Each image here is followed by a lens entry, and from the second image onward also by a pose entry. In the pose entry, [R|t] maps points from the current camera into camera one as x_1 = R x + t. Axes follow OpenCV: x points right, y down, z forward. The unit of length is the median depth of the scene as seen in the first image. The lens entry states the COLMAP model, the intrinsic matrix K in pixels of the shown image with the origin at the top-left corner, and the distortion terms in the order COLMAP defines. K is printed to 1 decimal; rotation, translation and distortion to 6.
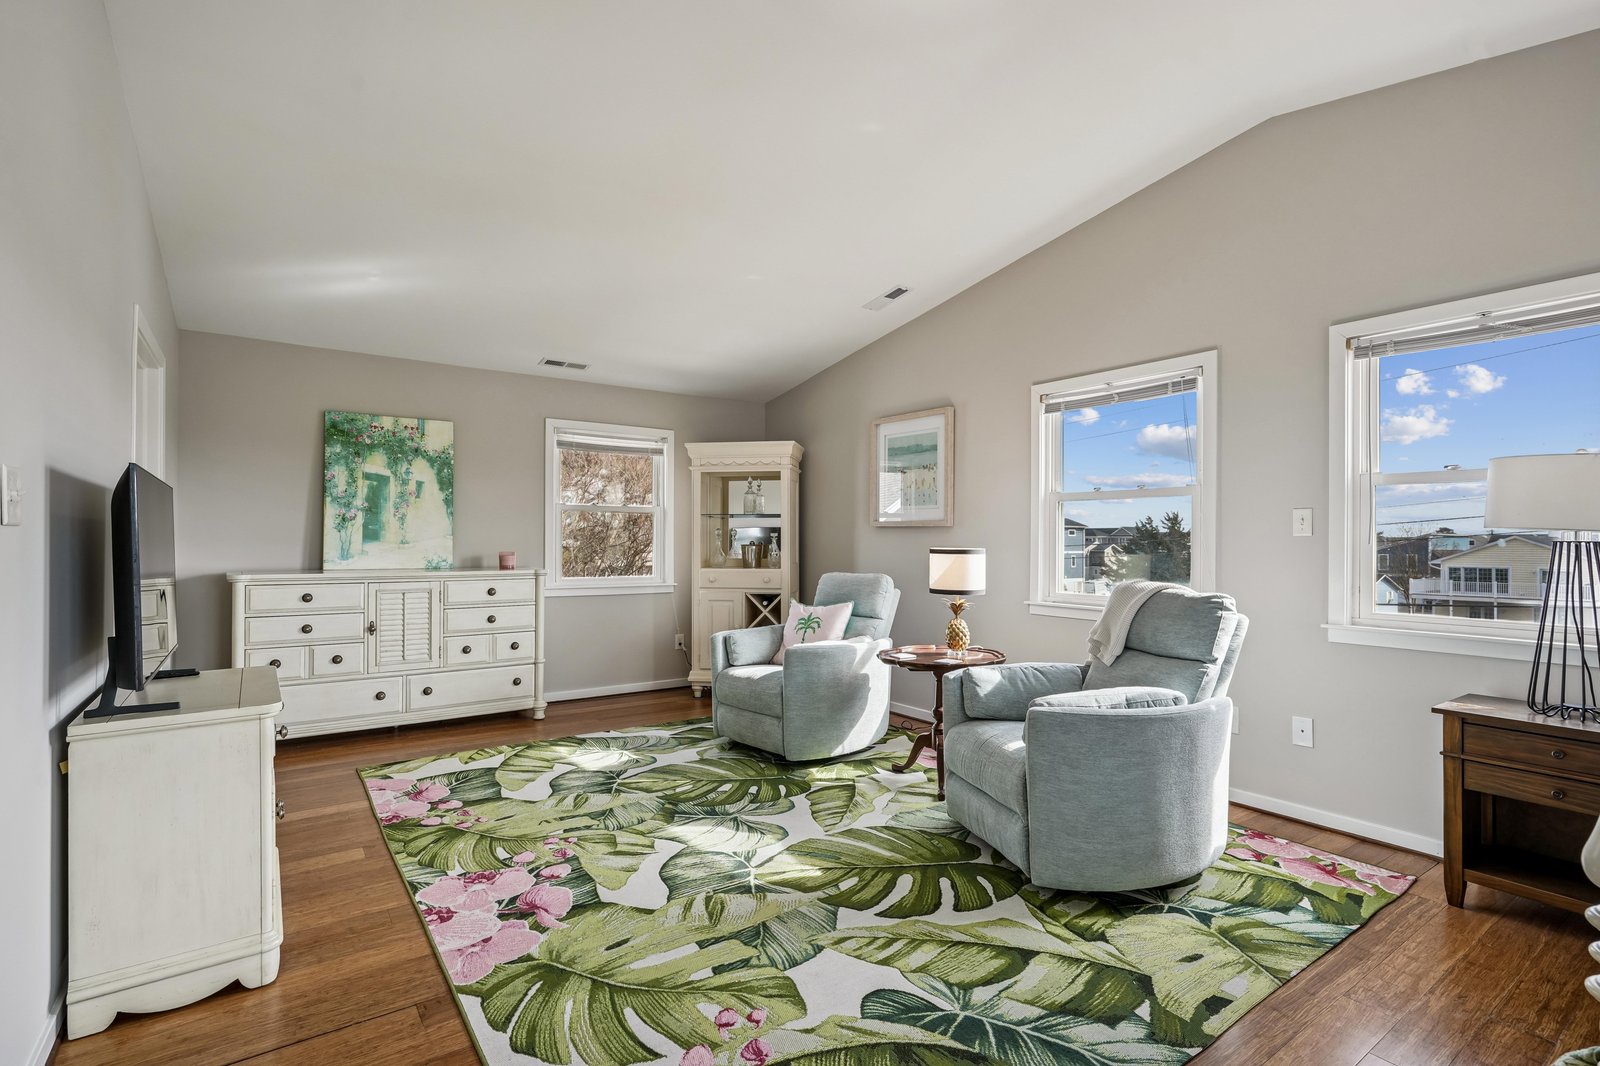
lens RADIAL K [[762.4, 0, 799.2], [0, 762.4, 541.3], [0, 0, 1]] dist [-0.008648, 0.001290]
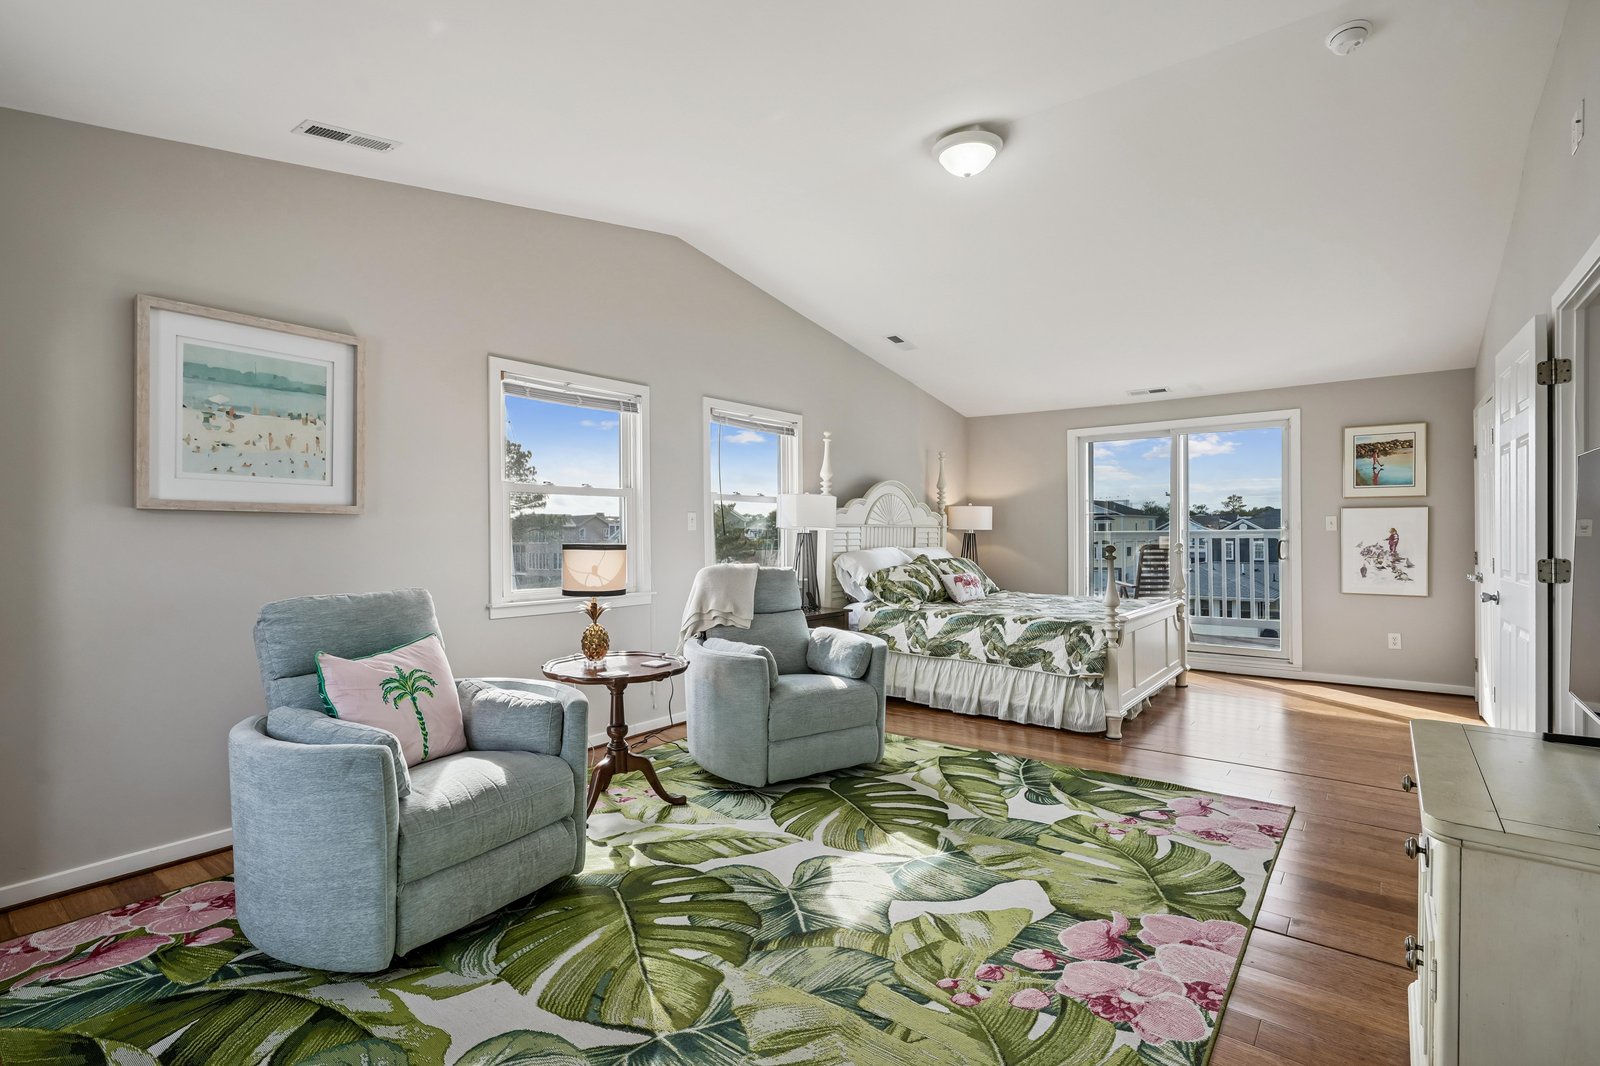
lens RADIAL K [[762.4, 0, 799.0], [0, 762.4, 528.1], [0, 0, 1]] dist [-0.008648, 0.001290]
pose [[-0.287808, 0.004846, 0.957676, -0.957466], [0.004458, 0.999983, -0.003721, -0.005470], [-0.957678, 0.003199, -0.287825, 1.396346]]
